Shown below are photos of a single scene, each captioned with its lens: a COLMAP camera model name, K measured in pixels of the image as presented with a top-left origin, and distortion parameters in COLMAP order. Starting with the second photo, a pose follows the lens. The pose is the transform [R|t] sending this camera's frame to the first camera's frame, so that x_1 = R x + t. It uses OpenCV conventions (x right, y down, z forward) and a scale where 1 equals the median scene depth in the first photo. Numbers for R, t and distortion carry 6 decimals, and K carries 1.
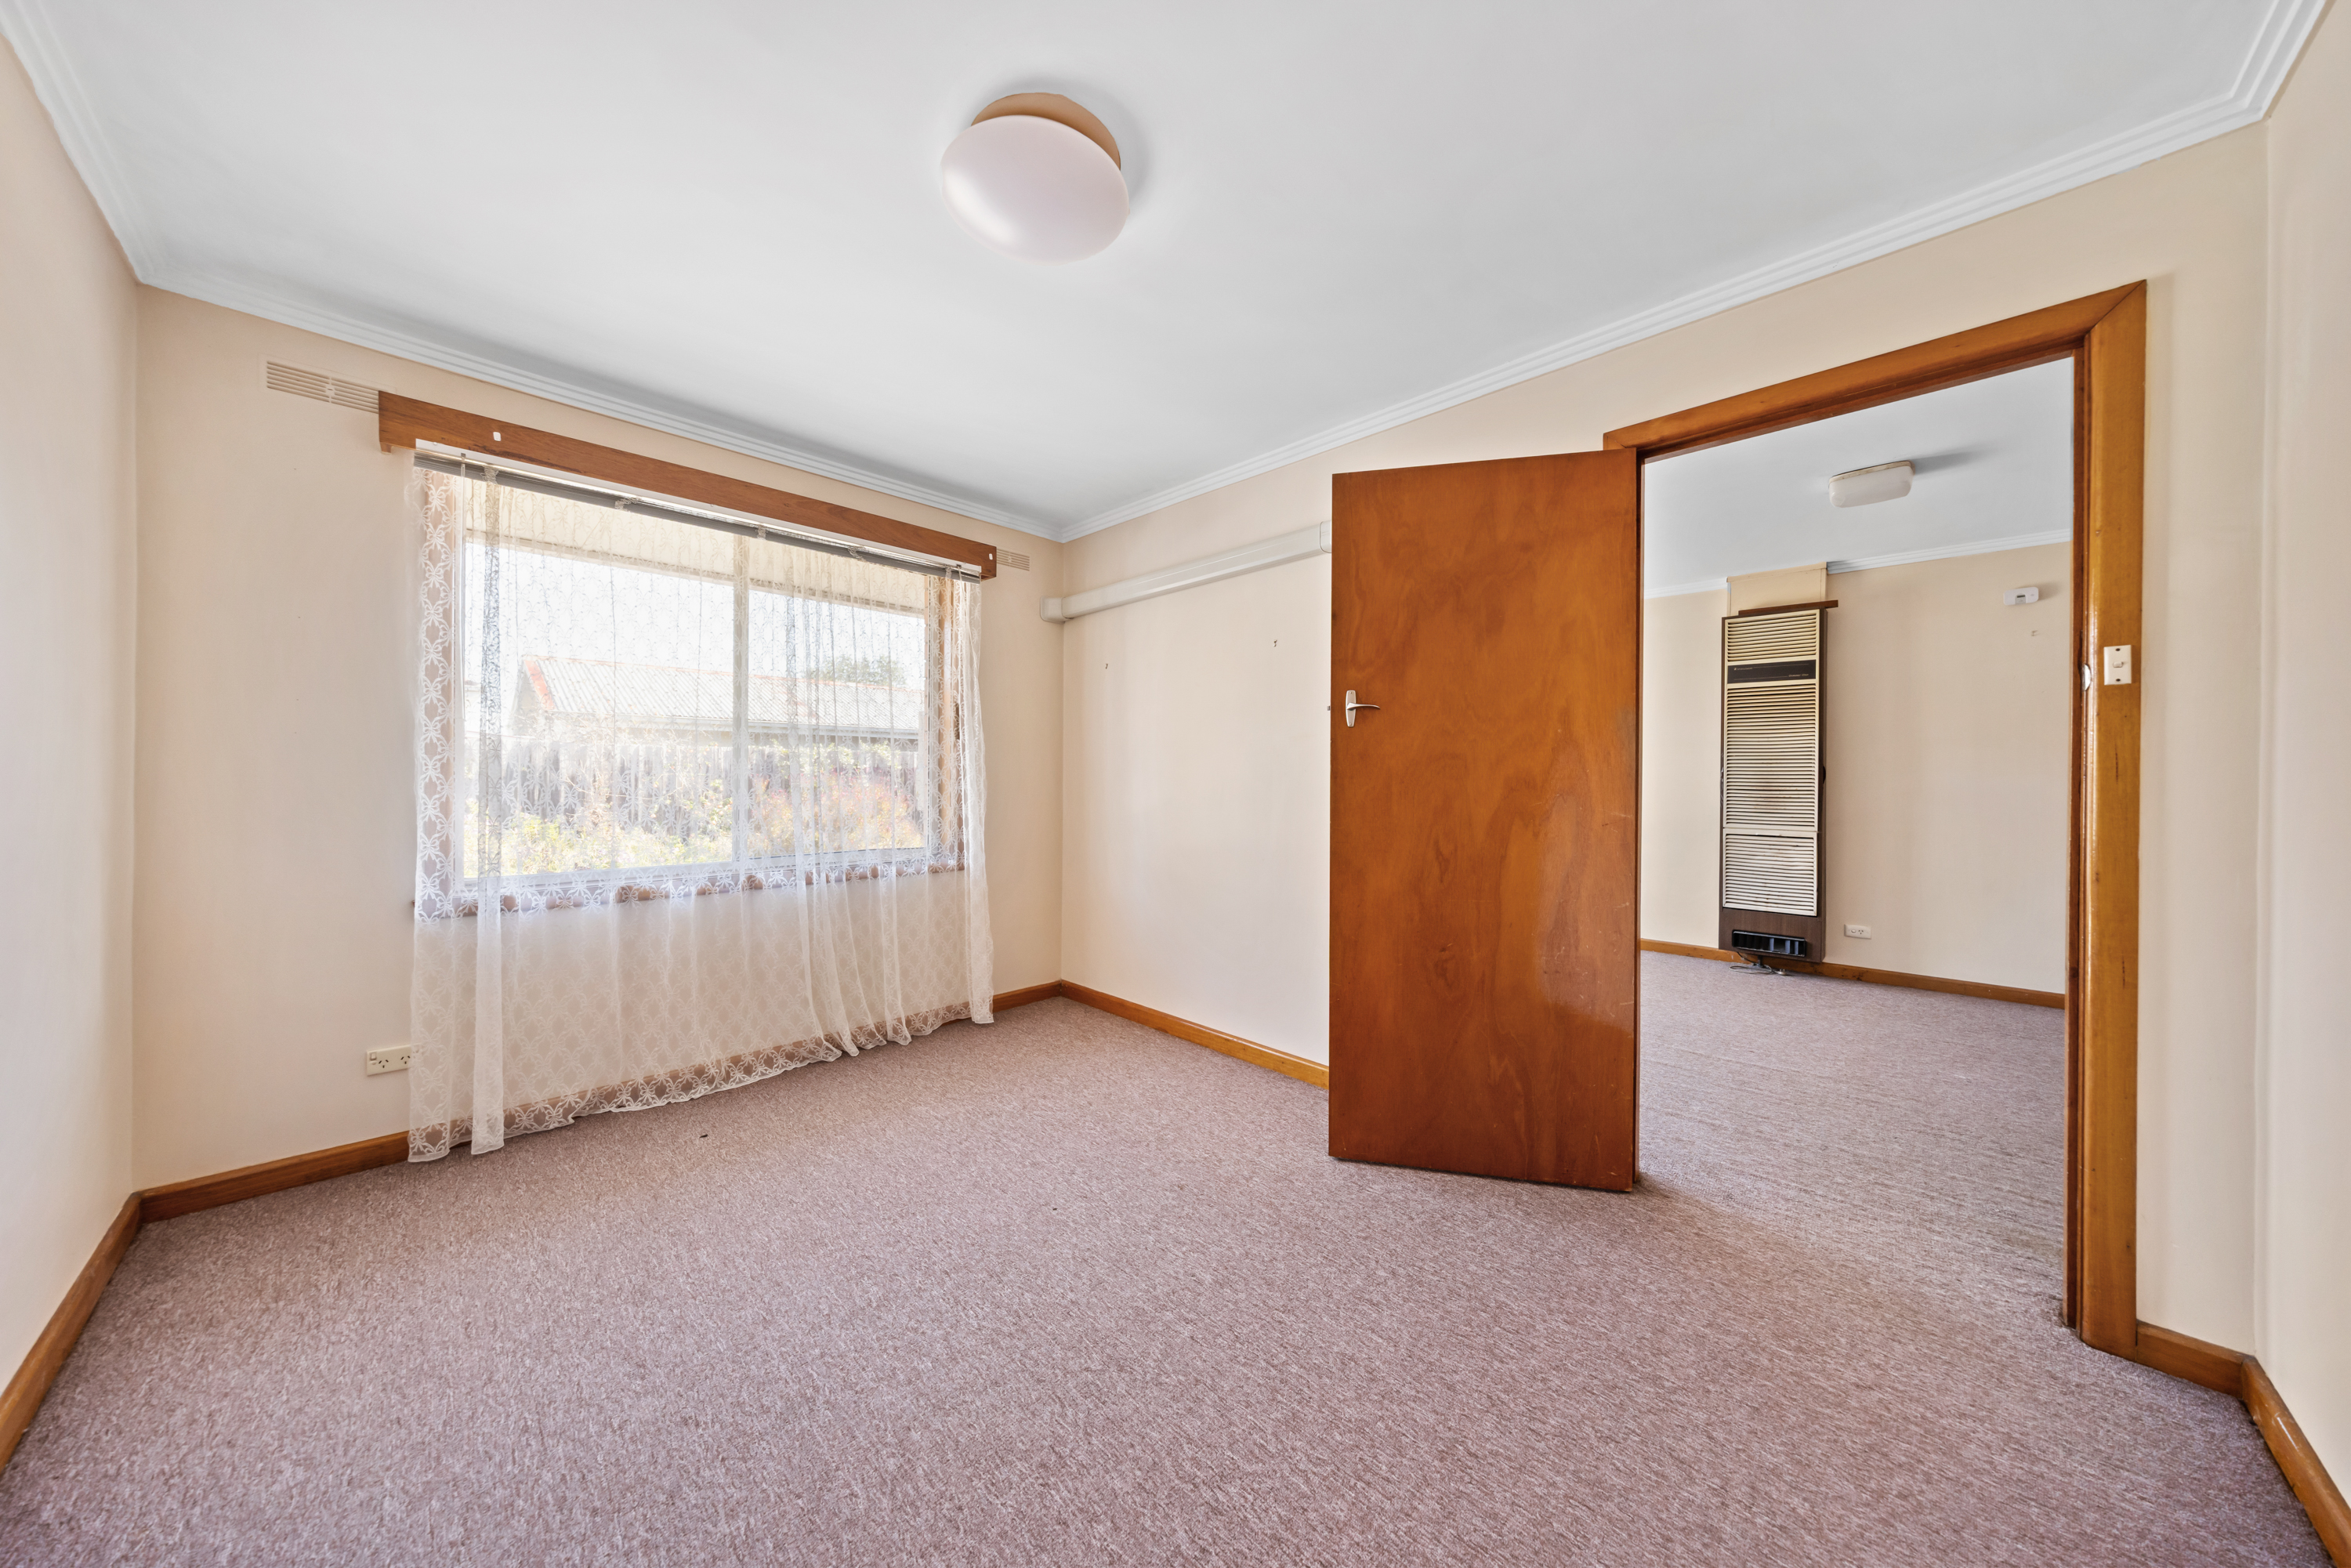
lens RADIAL K [[768.8, 0, 1183.1], [0, 768.8, 775.3], [0, 0, 1]] dist [-0.001117, -0.000075]
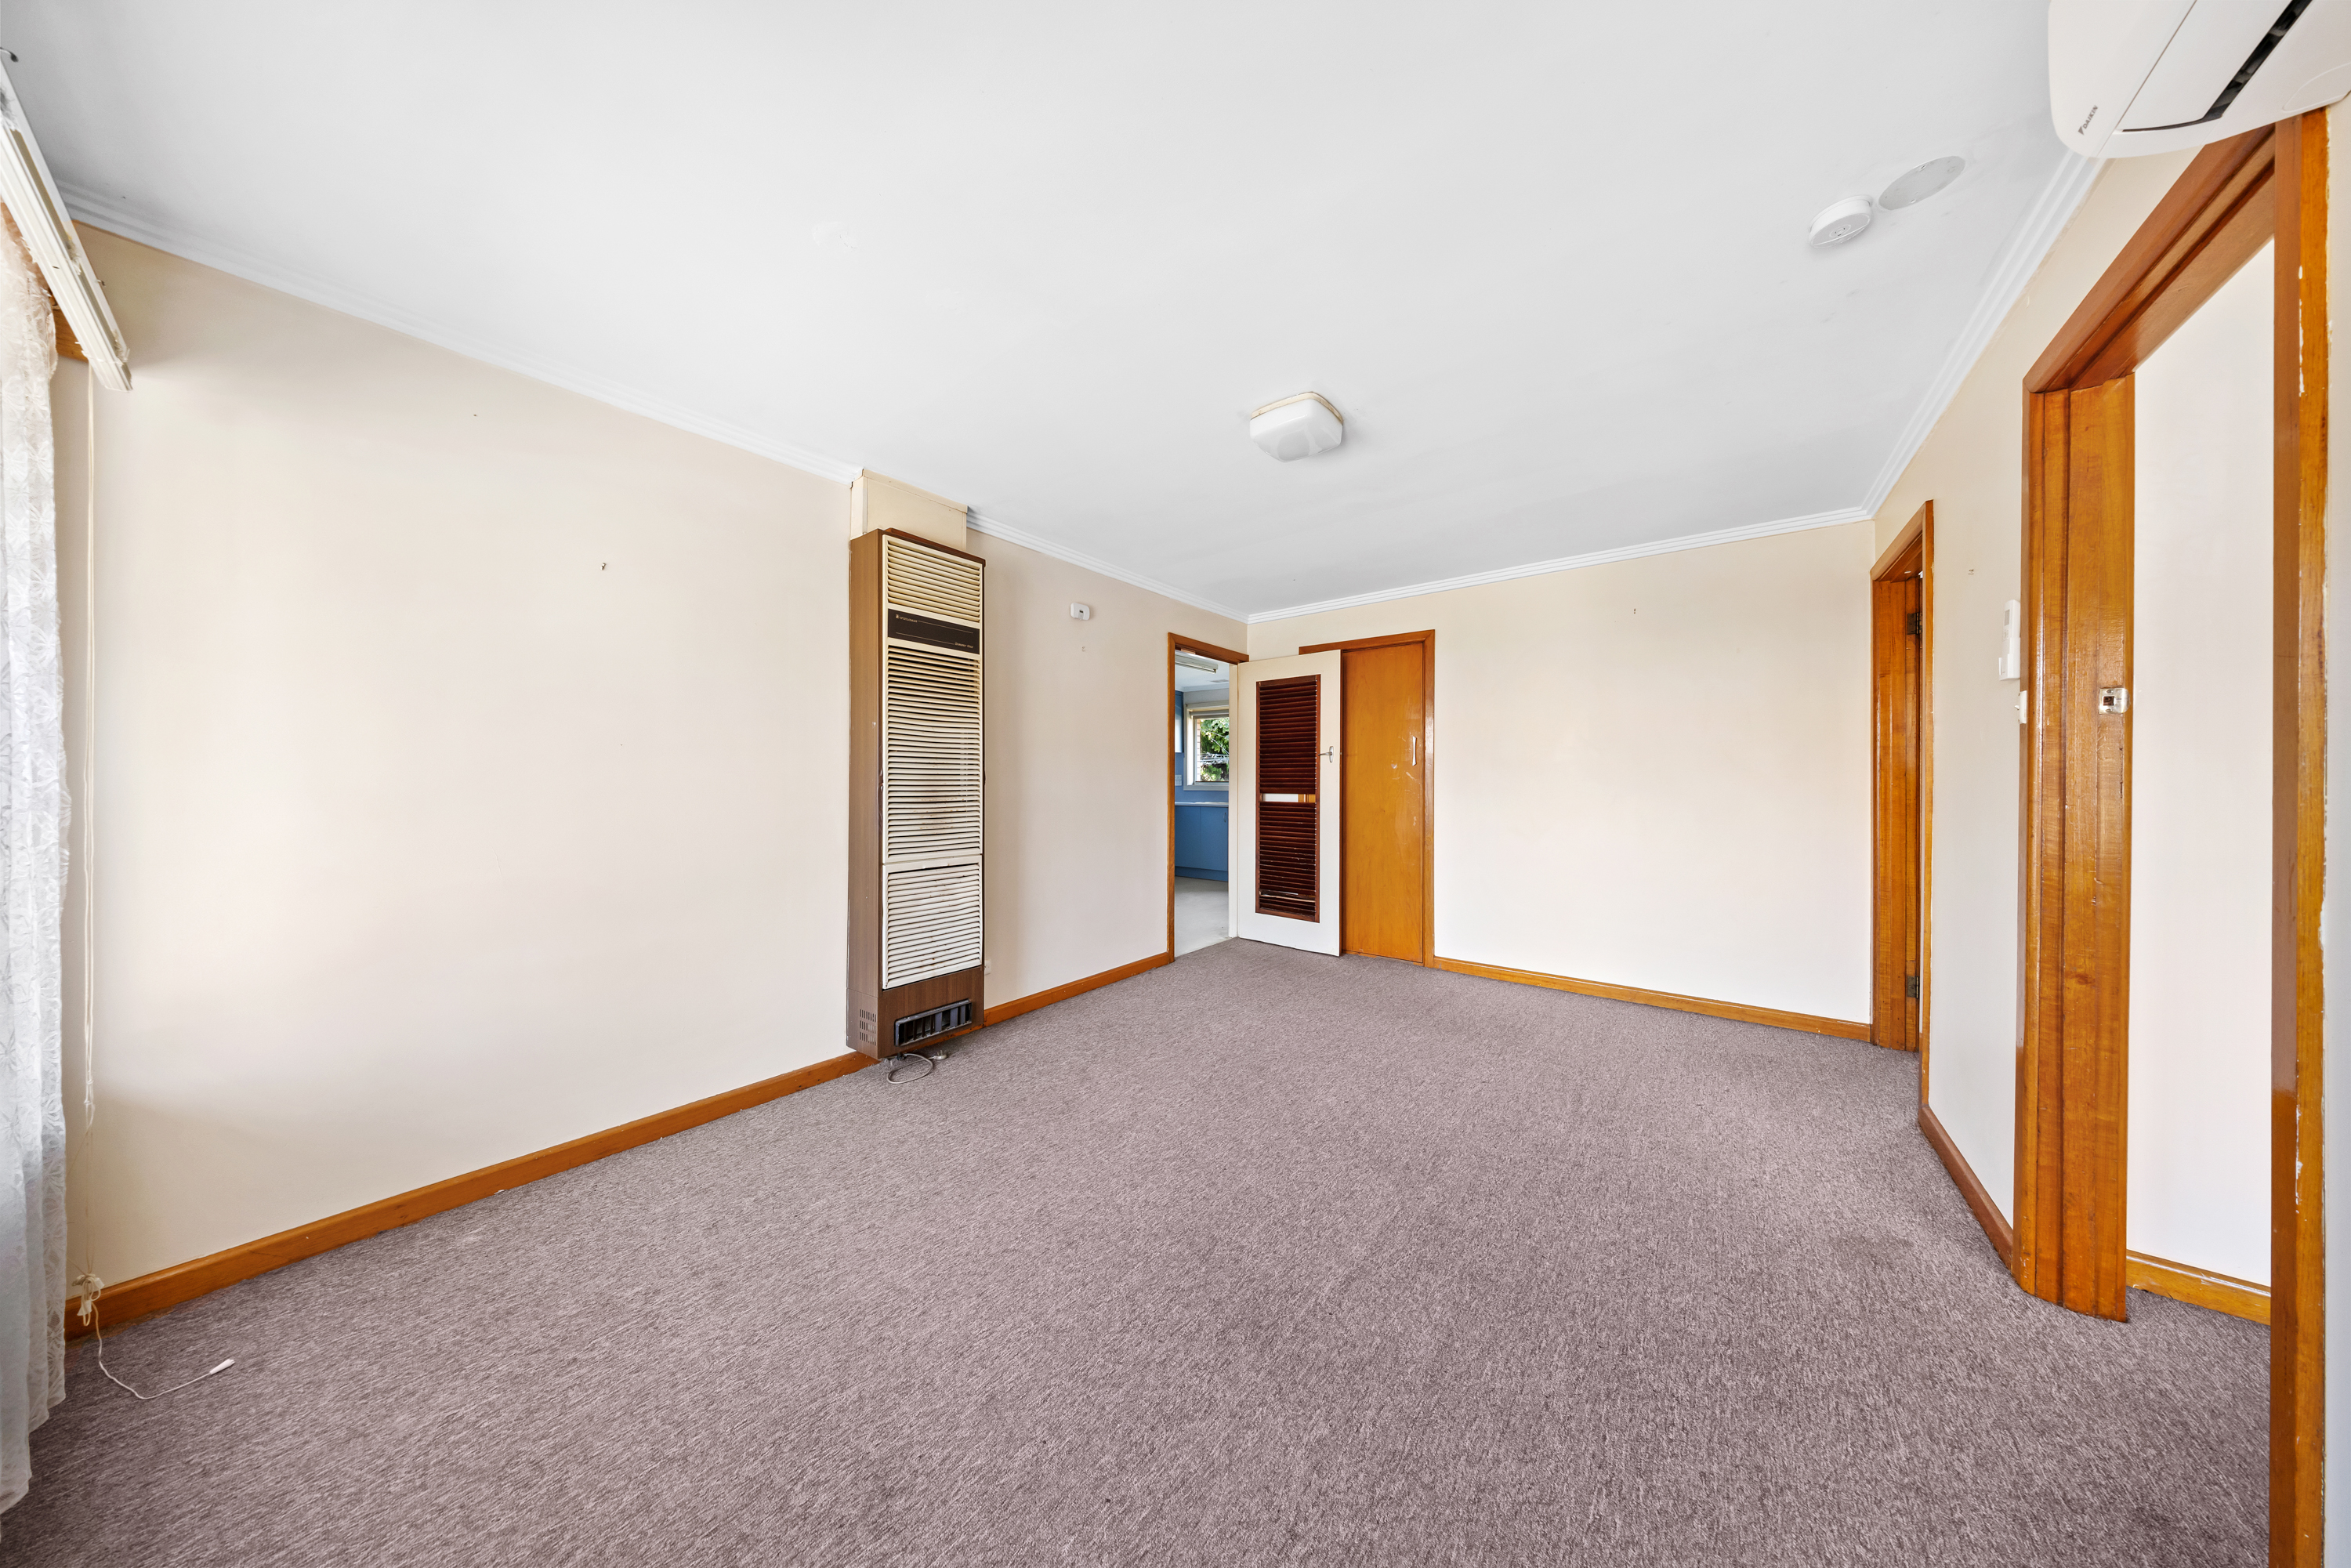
lens RADIAL K [[673.6, 0, 1172.6], [0, 673.6, 780.1], [0, 0, 1]] dist [0.012753, -0.000017]
pose [[-0.092250, -0.001697, 0.995734, 0.134337], [-0.000061, 0.999999, 0.001699, -0.001924], [-0.995736, 0.000096, -0.092250, 0.851033]]
